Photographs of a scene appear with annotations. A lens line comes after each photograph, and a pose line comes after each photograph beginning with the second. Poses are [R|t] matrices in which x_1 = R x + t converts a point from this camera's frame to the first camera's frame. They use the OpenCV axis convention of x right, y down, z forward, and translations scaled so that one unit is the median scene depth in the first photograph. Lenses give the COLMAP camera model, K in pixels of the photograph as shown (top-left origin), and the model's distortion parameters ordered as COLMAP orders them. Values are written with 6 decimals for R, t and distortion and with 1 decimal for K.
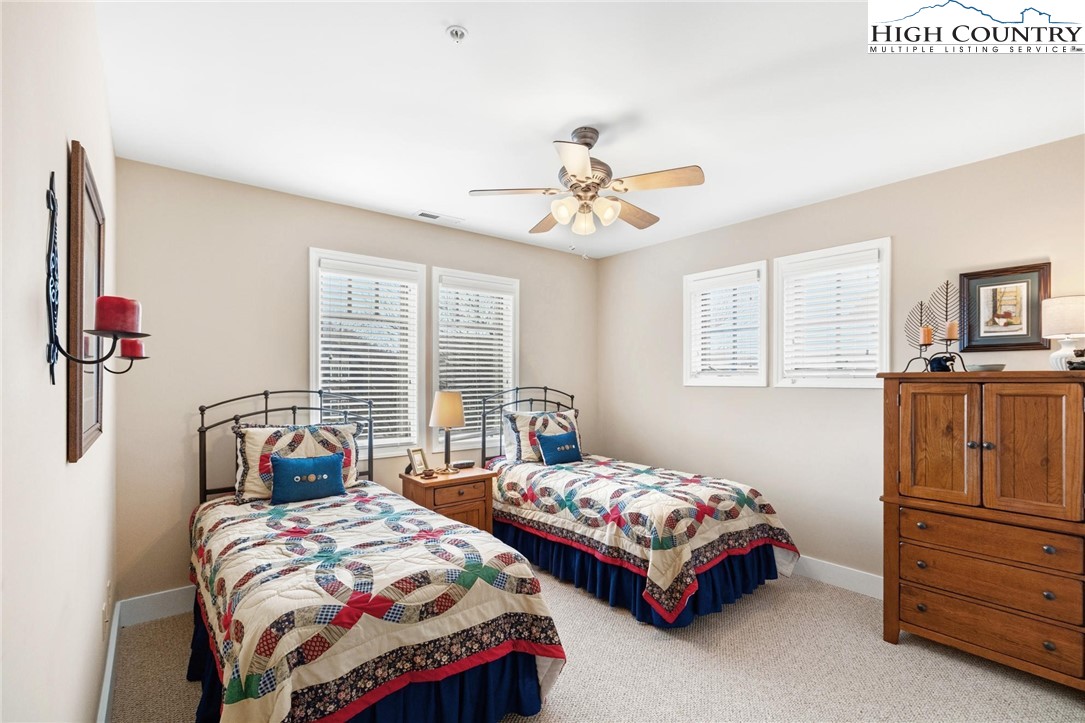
lens RADIAL K [[493.3, 0, 545.5], [0, 493.3, 381.0], [0, 0, 1]] dist [0.000269, 0.000039]
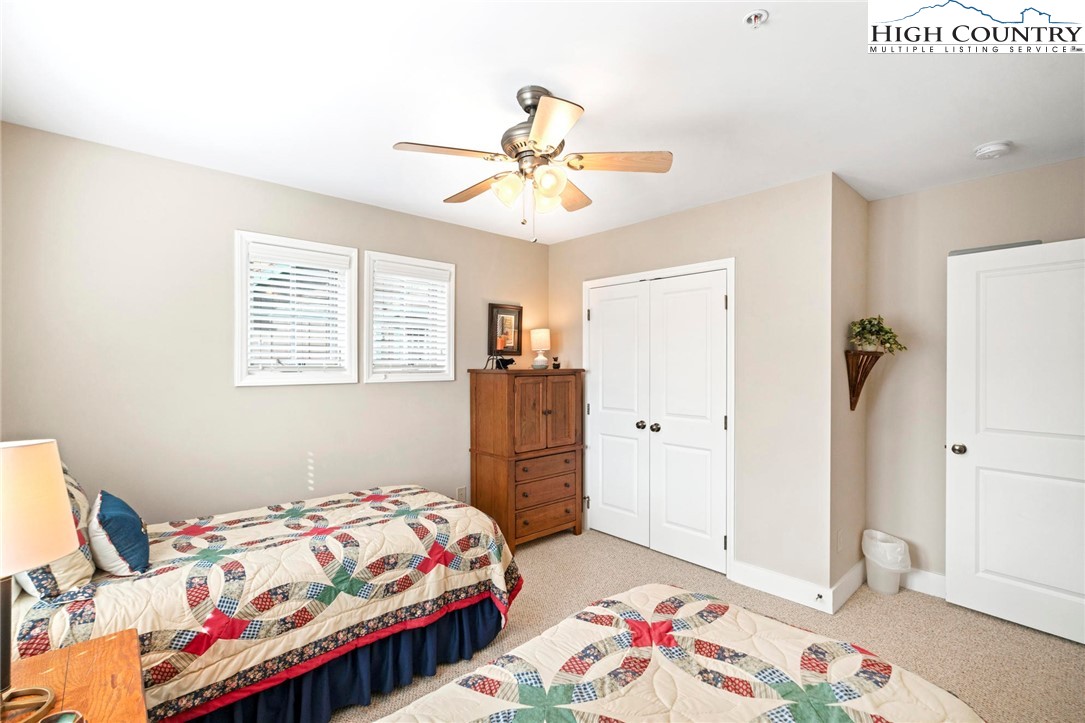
lens RADIAL K [[488.8, 0, 547.7], [0, 488.8, 367.2], [0, 0, 1]] dist [-0.000837, 0.001063]
pose [[-0.063257, -0.007404, 0.997970, -0.606757], [0.004480, 0.999960, 0.007703, -0.029045], [-0.997987, 0.004958, -0.063222, 0.826614]]
